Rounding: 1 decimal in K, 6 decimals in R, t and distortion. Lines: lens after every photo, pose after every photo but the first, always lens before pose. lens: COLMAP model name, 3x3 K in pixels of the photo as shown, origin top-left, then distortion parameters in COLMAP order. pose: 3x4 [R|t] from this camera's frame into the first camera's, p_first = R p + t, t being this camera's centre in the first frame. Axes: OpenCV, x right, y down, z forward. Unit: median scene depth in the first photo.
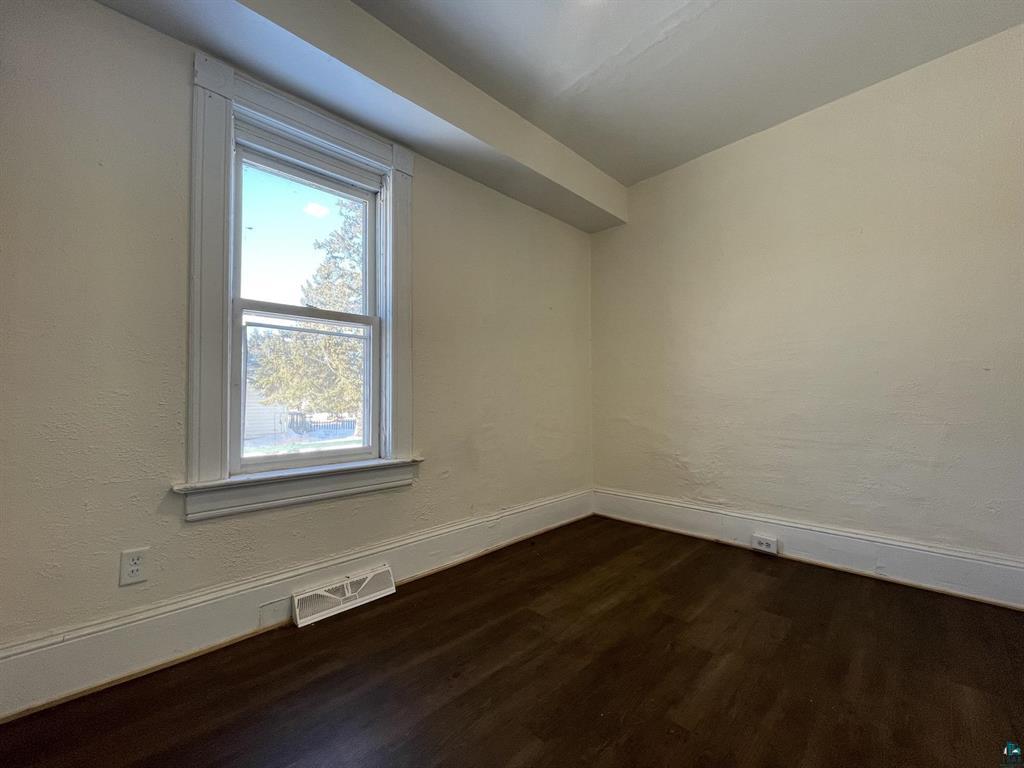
lens RADIAL K [[416.4, 0, 512.0], [0, 416.4, 384.0], [0, 0, 1]] dist [0.010554, 0.000042]
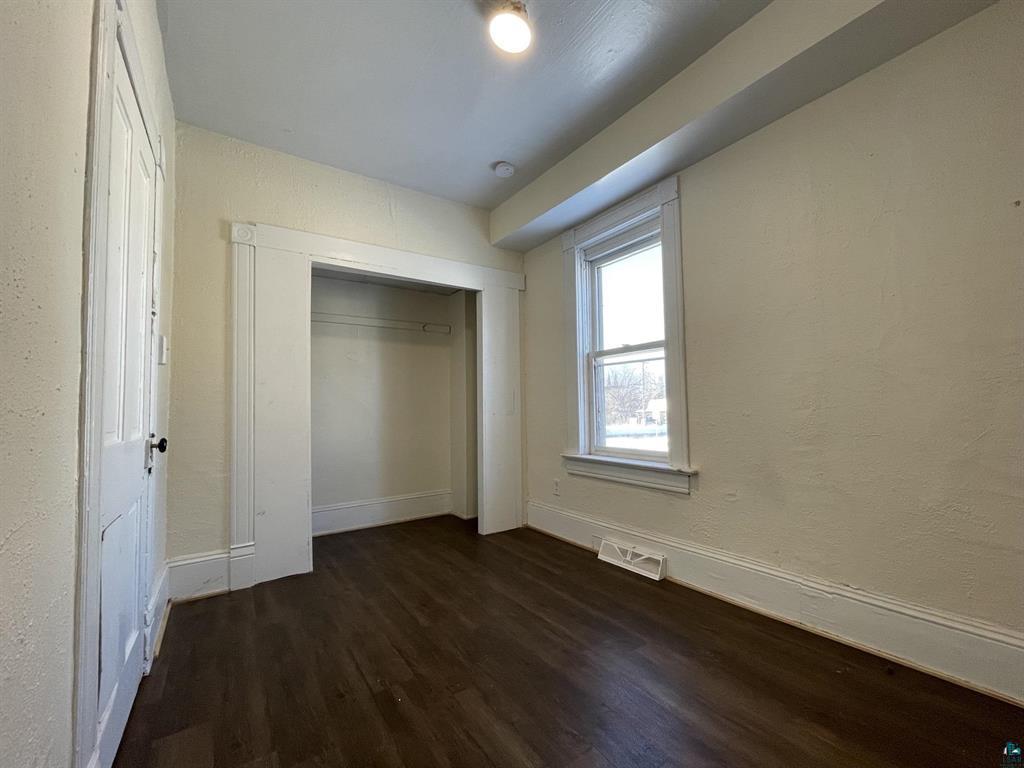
lens RADIAL K [[428.6, 0, 512.0], [0, 428.6, 384.0], [0, 0, 1]] dist [-0.000433, -0.000053]
pose [[-0.174754, -0.049412, -0.983371, 0.995480], [0.049301, 0.997048, -0.058861, 0.011867], [0.983377, -0.058767, -0.171802, 0.864561]]
